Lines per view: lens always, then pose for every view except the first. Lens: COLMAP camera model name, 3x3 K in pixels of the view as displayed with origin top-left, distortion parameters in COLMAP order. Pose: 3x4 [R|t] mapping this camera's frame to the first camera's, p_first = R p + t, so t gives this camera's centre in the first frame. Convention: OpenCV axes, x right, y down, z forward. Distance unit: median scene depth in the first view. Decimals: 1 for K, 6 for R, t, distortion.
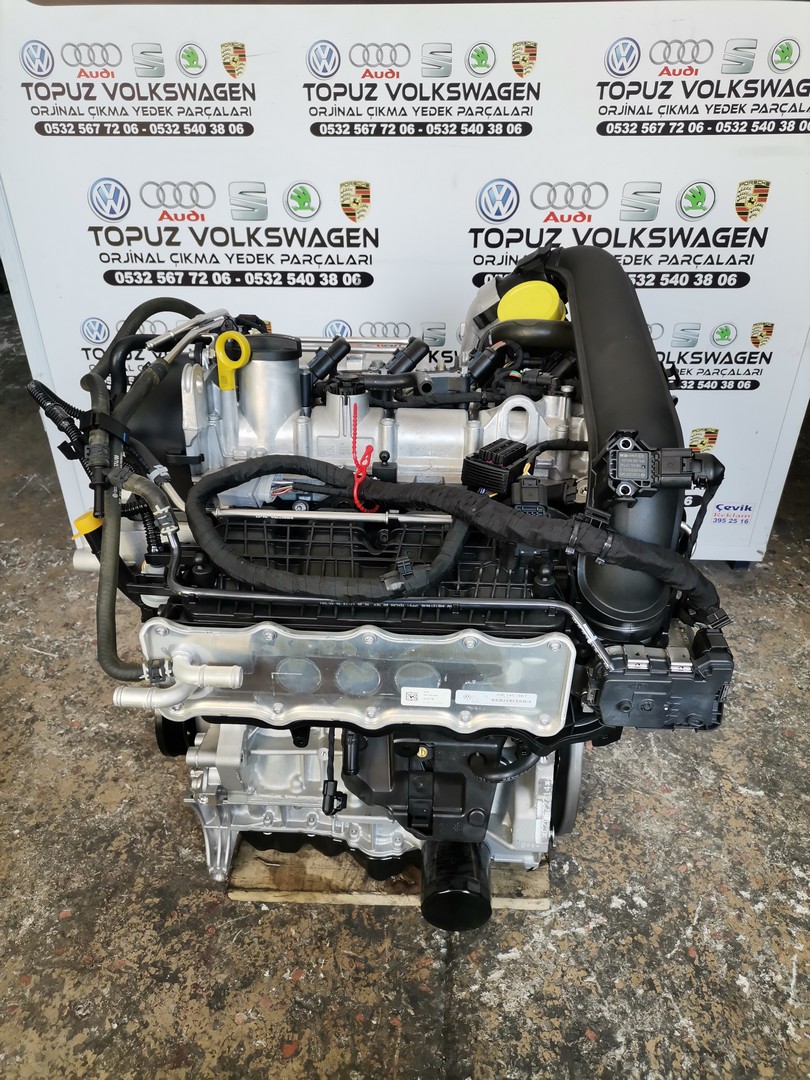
lens RADIAL K [[845.8, 0, 405.8], [0, 845.8, 526.4], [0, 0, 1]] dist [0.015184, 0.004056]
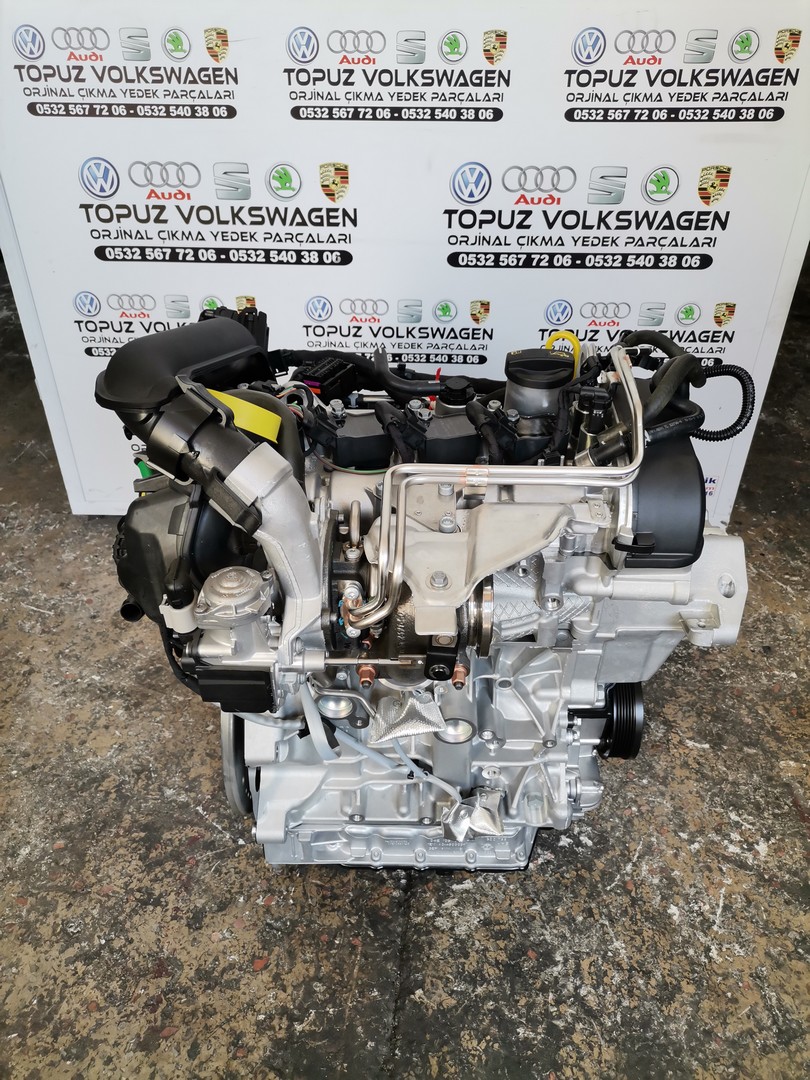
lens RADIAL K [[845.8, 0, 405.4], [0, 845.8, 528.8], [0, 0, 1]] dist [0.015184, 0.004056]
pose [[0.999938, 0.010477, -0.003658, 0.036335], [-0.010330, 0.999214, 0.038278, 0.002039], [0.004056, -0.038238, 0.999260, -0.060214]]
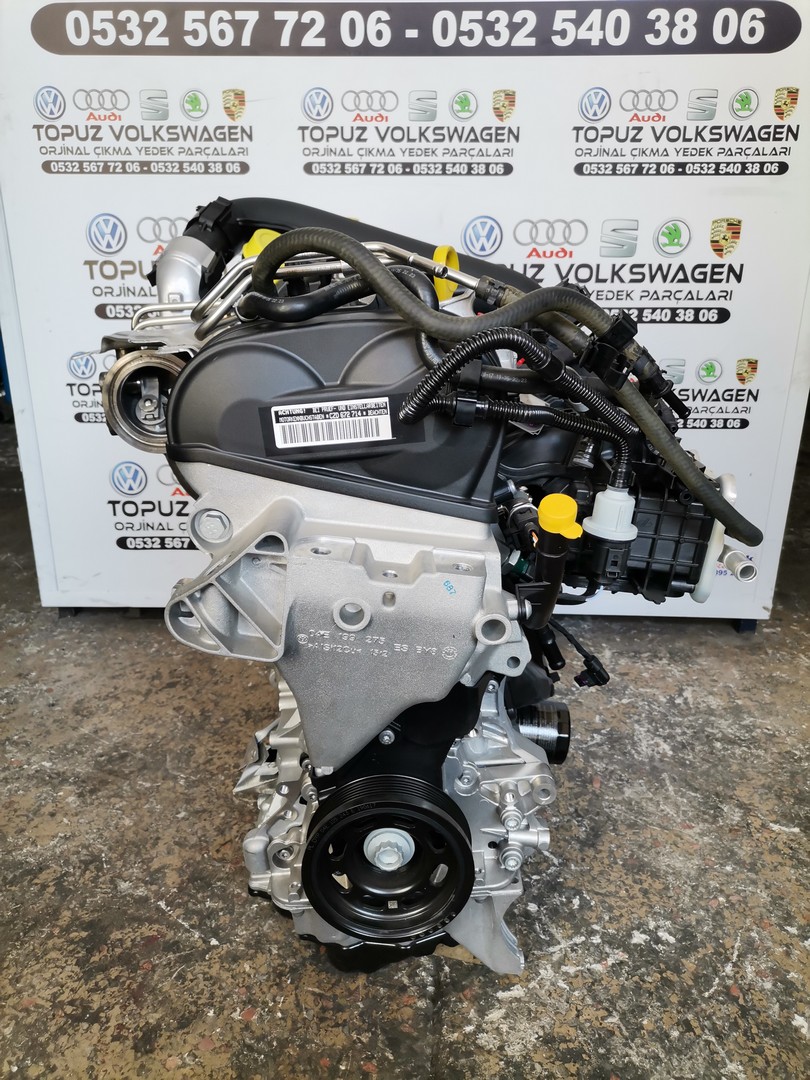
lens RADIAL K [[845.8, 0, 410.0], [0, 845.8, 518.1], [0, 0, 1]] dist [0.015184, 0.004056]
pose [[0.999898, 0.006141, 0.012881, 0.008764], [-0.002825, 0.969978, -0.243176, 0.203547], [-0.013988, 0.243115, 0.969897, 0.077387]]
